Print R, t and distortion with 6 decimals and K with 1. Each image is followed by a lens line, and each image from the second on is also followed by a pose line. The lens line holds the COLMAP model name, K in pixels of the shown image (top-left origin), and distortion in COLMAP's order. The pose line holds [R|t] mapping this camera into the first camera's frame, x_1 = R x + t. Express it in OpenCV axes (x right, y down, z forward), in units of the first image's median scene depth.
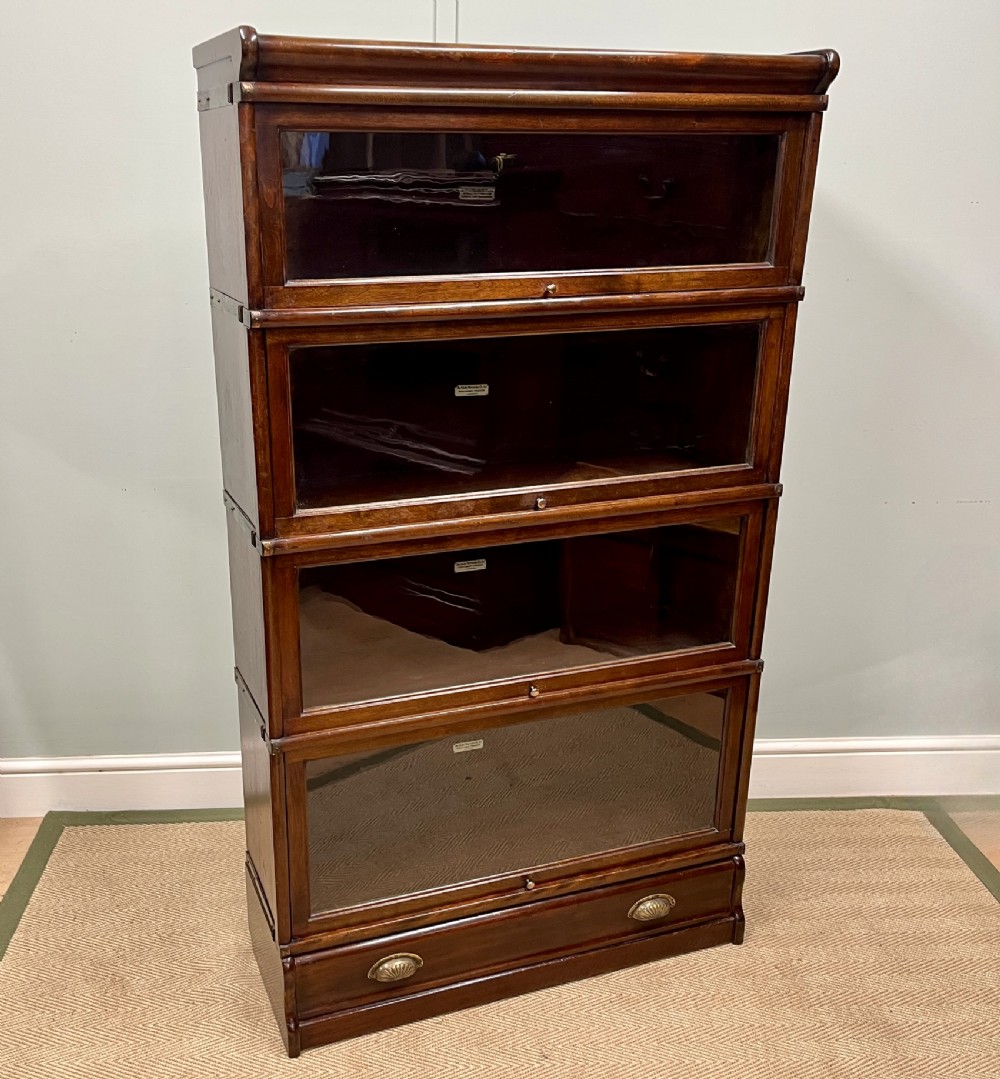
lens RADIAL K [[1109.7, 0, 434.3], [0, 1109.7, 563.5], [0, 0, 1]] dist [0.030134, 0.000000]
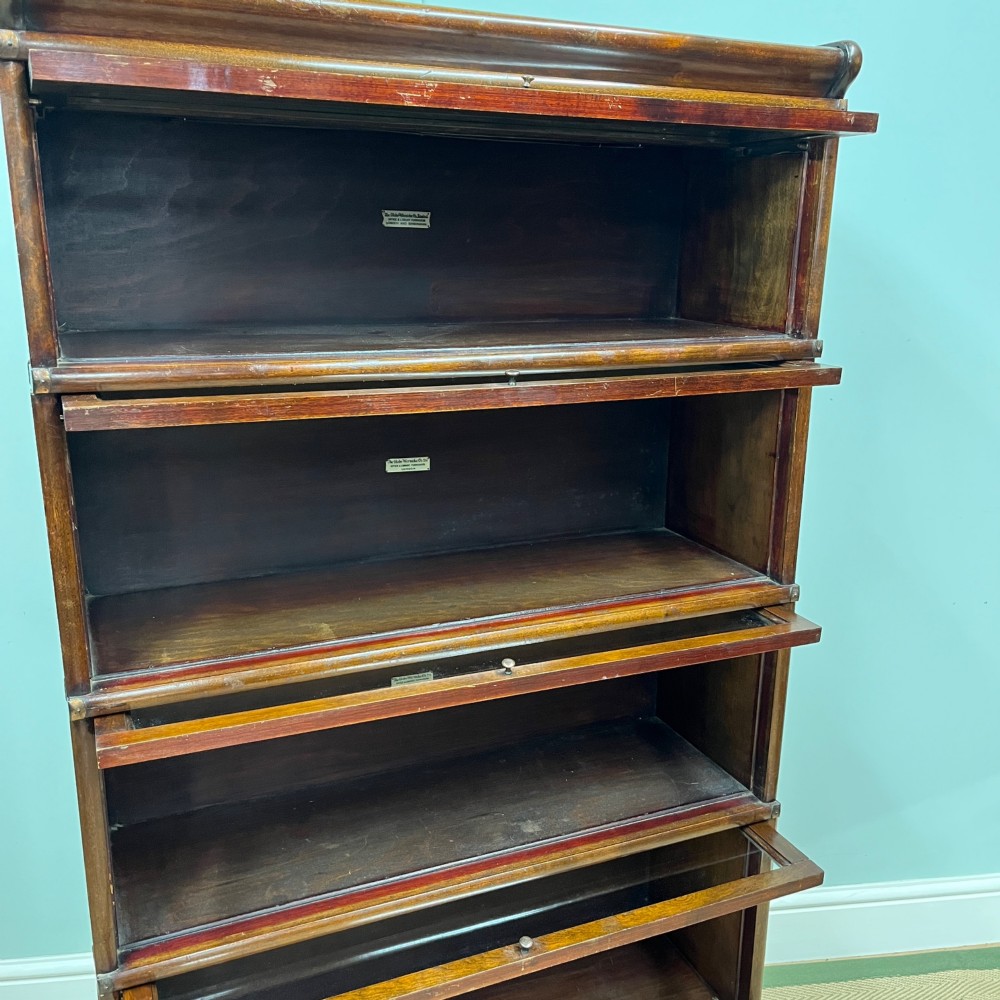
lens RADIAL K [[1000.3, 0, 526.9], [0, 1000.3, 507.2], [0, 0, 1]] dist [0.021223, 0.000000]
pose [[0.997638, -0.003478, 0.068609, 0.075391], [0.008428, 0.997370, -0.071987, -0.081605], [-0.068178, 0.072395, 0.995043, 0.319136]]
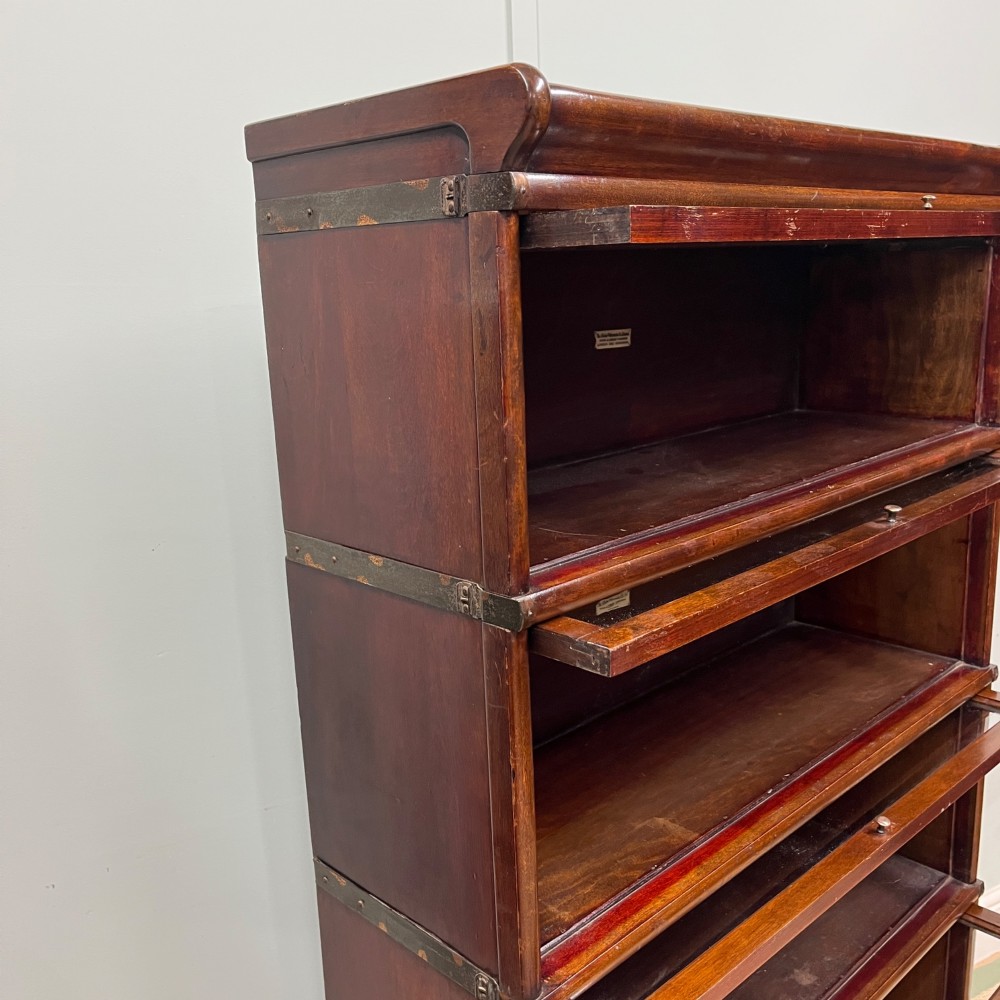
lens RADIAL K [[1000.3, 0, 508.0], [0, 1000.3, 508.2], [0, 0, 1]] dist [0.021223, 0.000000]
pose [[0.913277, -0.127883, 0.386743, -0.285783], [0.171223, 0.982010, -0.079617, -0.194463], [-0.369604, 0.138932, 0.918744, 0.477057]]
